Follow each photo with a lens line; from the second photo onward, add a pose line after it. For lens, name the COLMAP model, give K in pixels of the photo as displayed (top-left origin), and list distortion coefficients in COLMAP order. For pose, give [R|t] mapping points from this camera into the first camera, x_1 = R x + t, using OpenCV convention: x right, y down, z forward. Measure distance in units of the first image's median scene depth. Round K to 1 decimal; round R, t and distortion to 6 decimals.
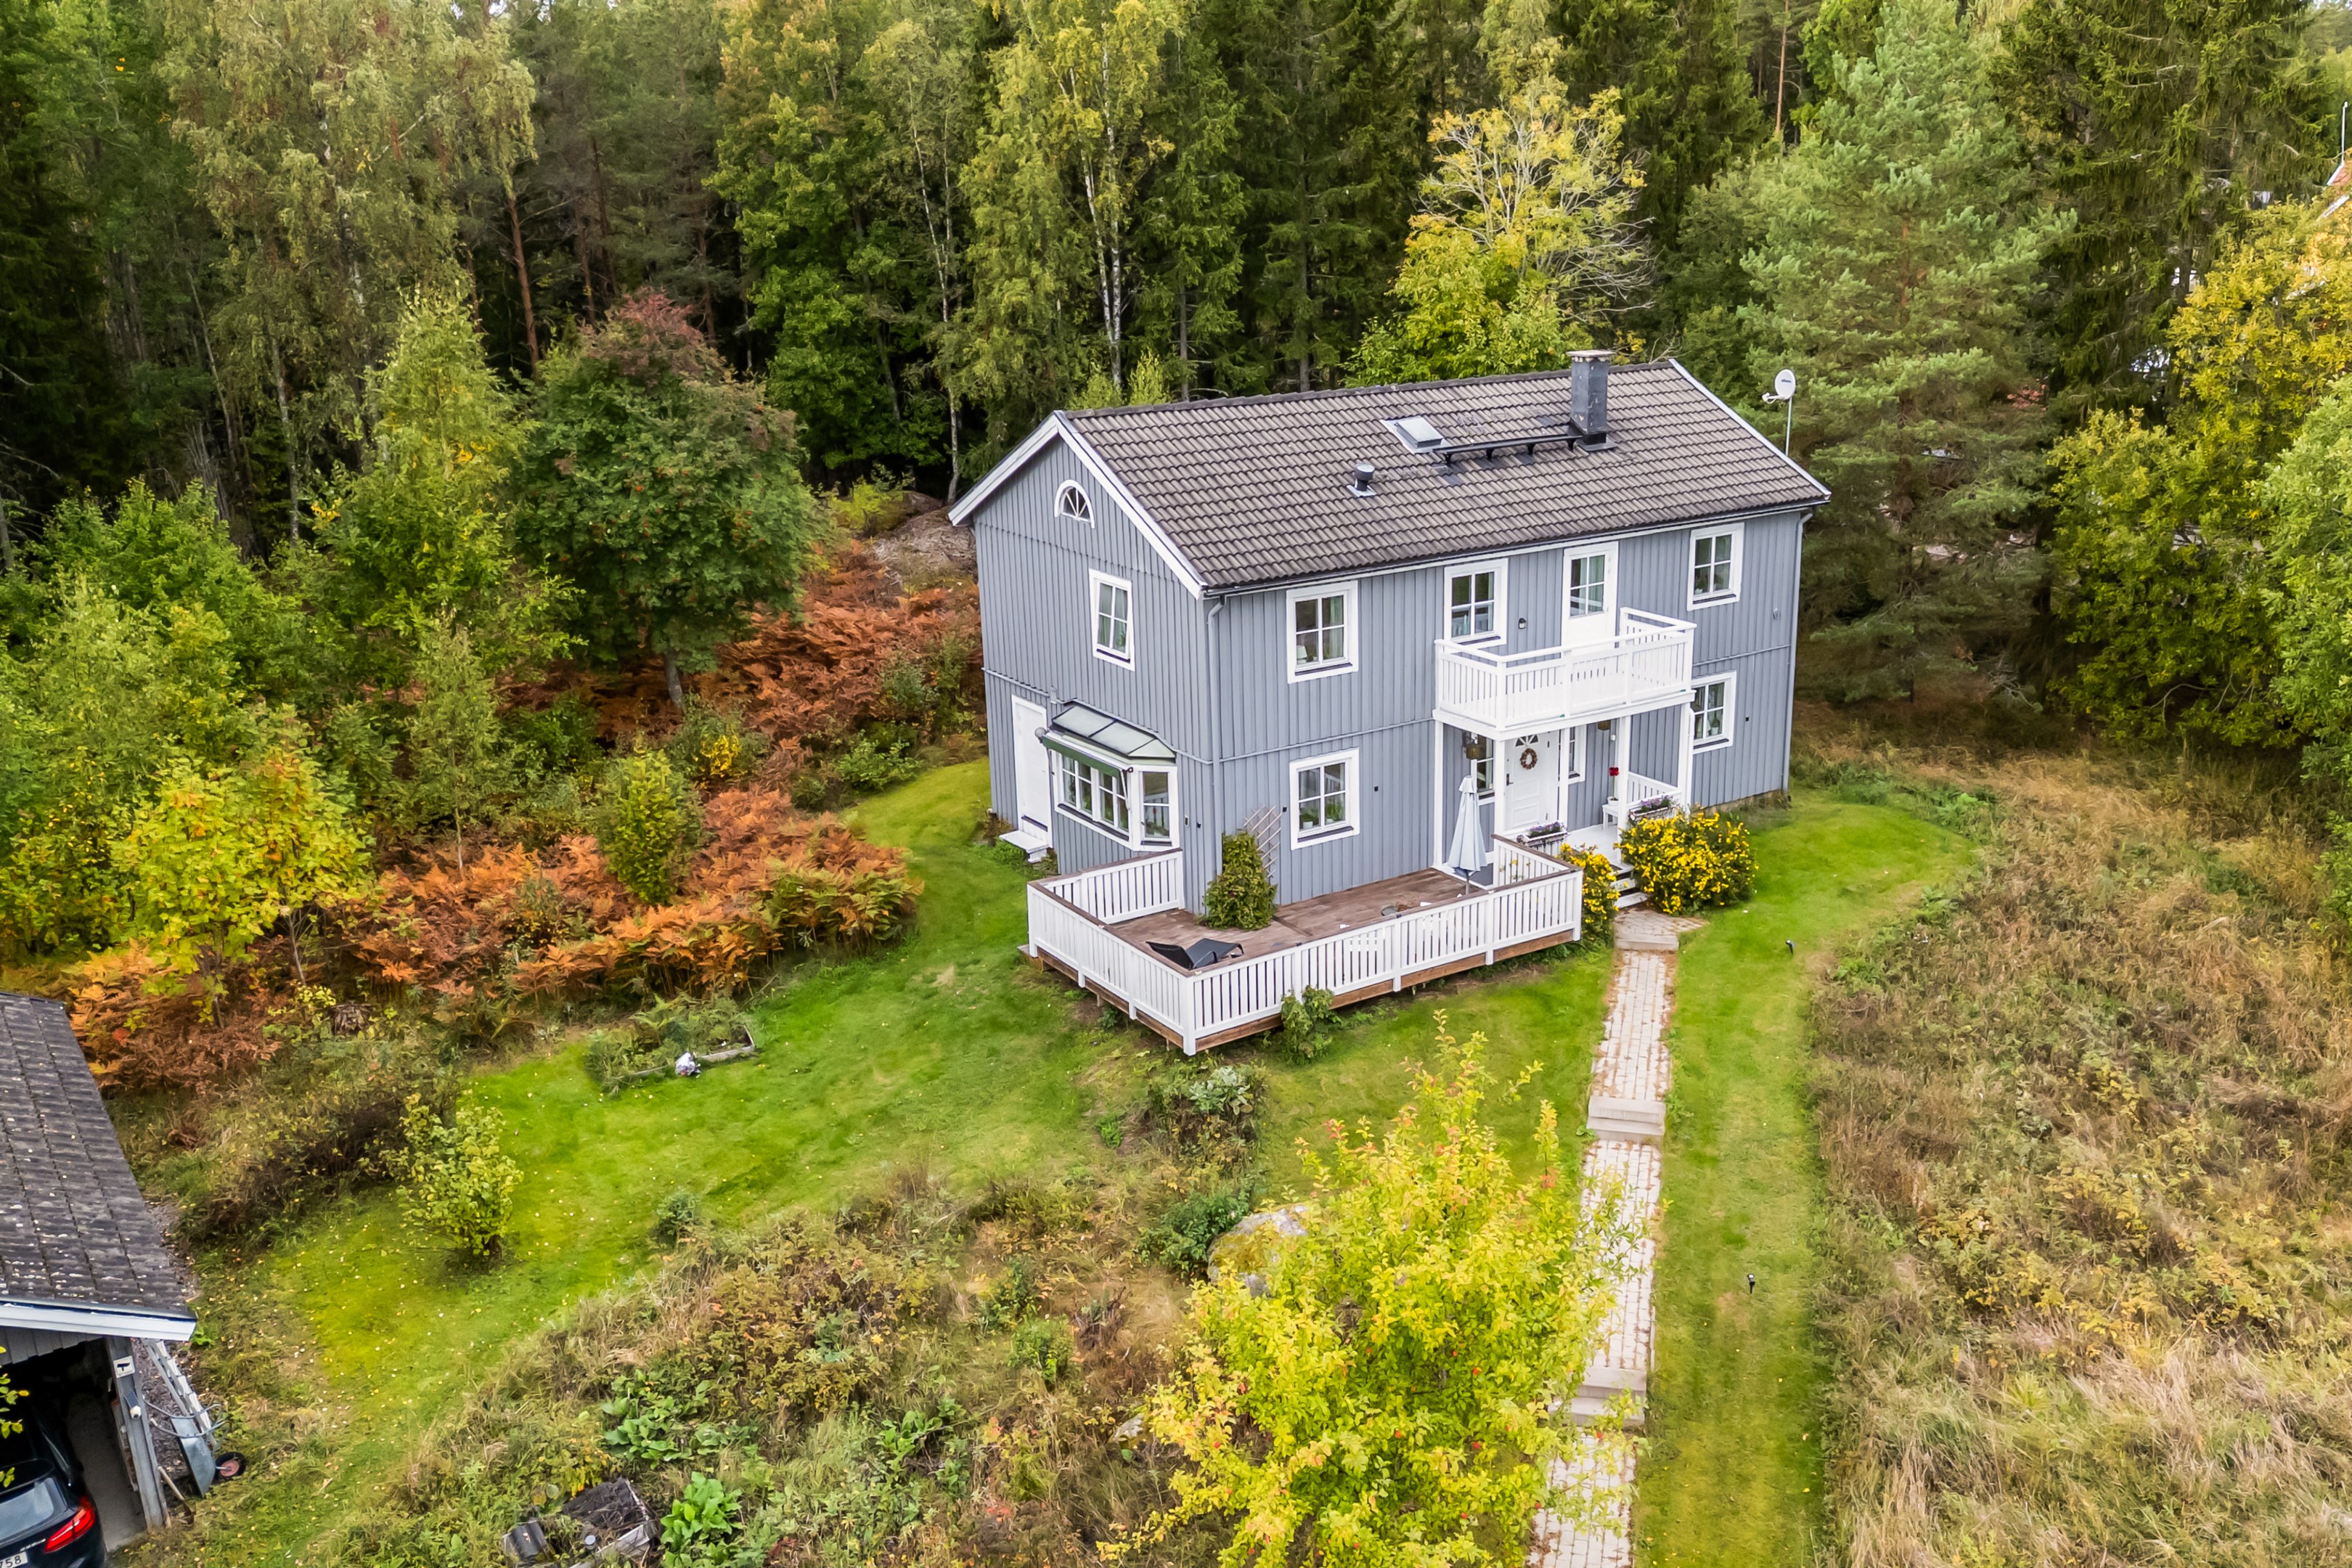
lens RADIAL K [[1832.8, 0, 1274.5], [0, 1832.8, 780.1], [0, 0, 1]] dist [0.072822, -0.087521]
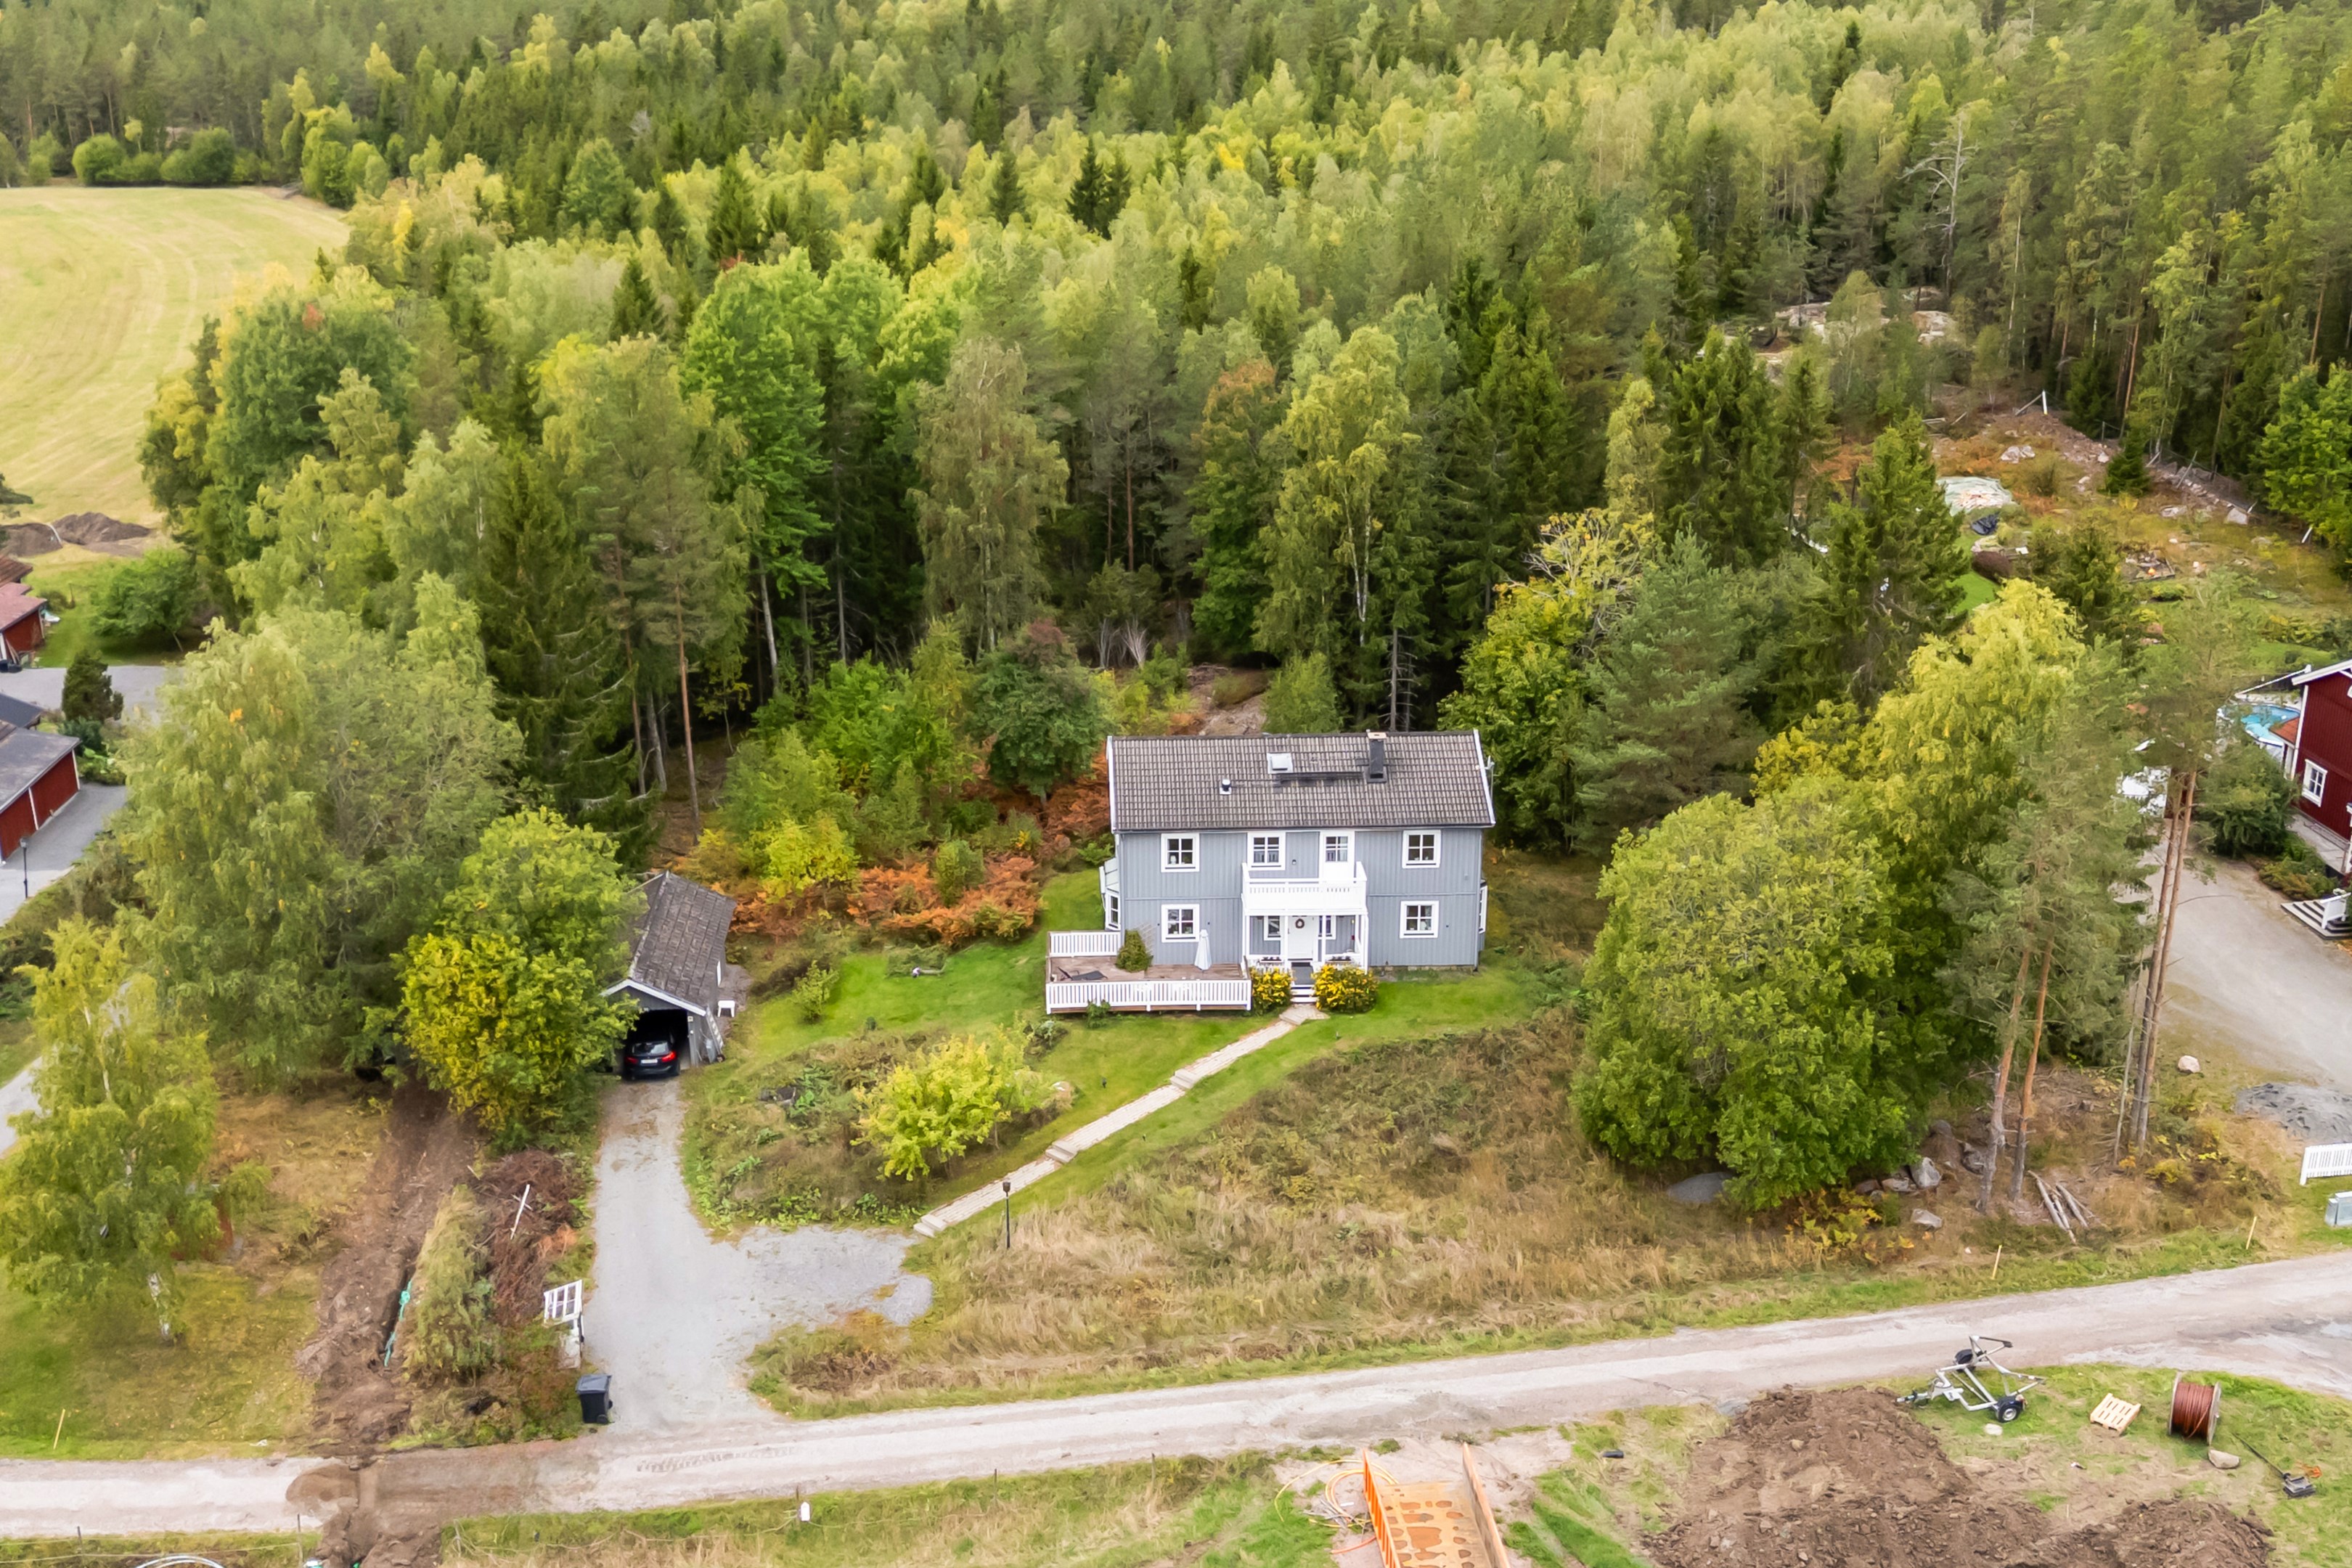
lens RADIAL K [[1877.5, 0, 1203.6], [0, 1877.5, 781.7], [0, 0, 1]] dist [0.049423, -0.003936]
pose [[0.855341, 0.182580, -0.484827, 1.071997], [-0.167215, 0.983048, 0.075201, -0.319454], [0.490338, 0.016748, 0.871371, -0.947718]]
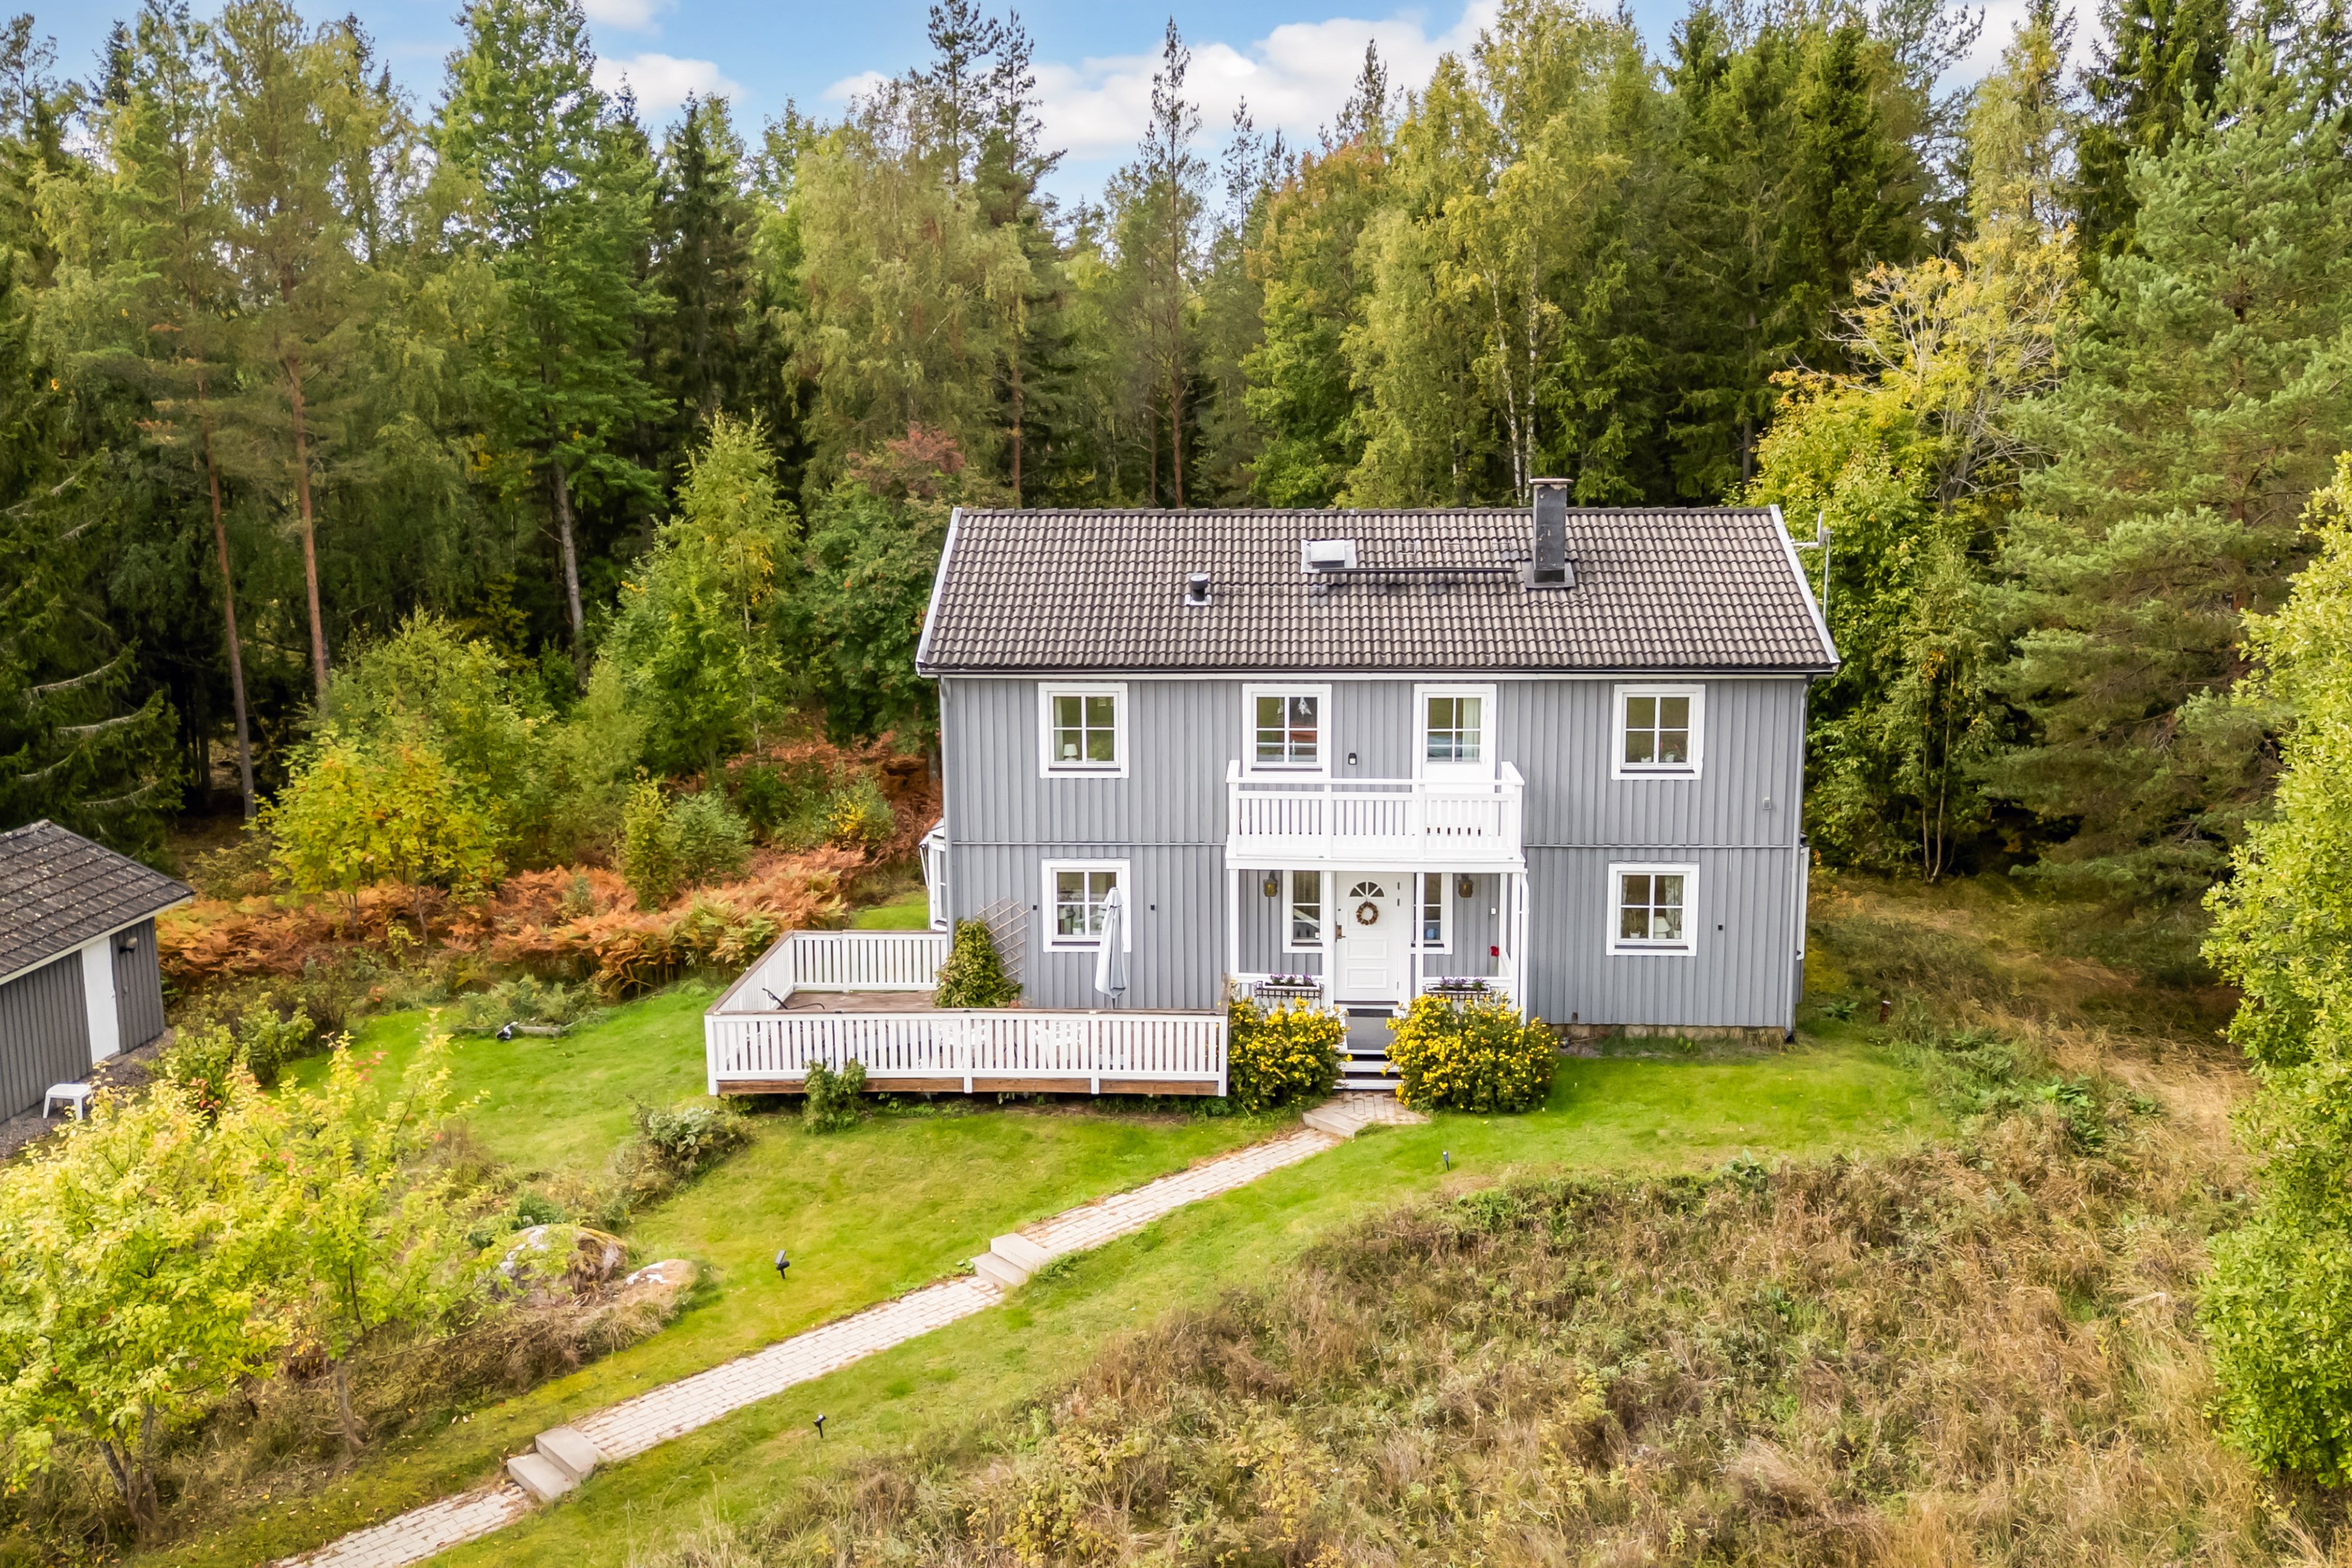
lens RADIAL K [[1832.8, 0, 1274.5], [0, 1832.8, 780.1], [0, 0, 1]] dist [0.072822, -0.087521]
pose [[0.823069, 0.111239, -0.556941, 0.597905], [-0.180420, 0.981047, -0.070684, -0.004100], [0.538522, 0.158661, 0.827539, 0.228579]]
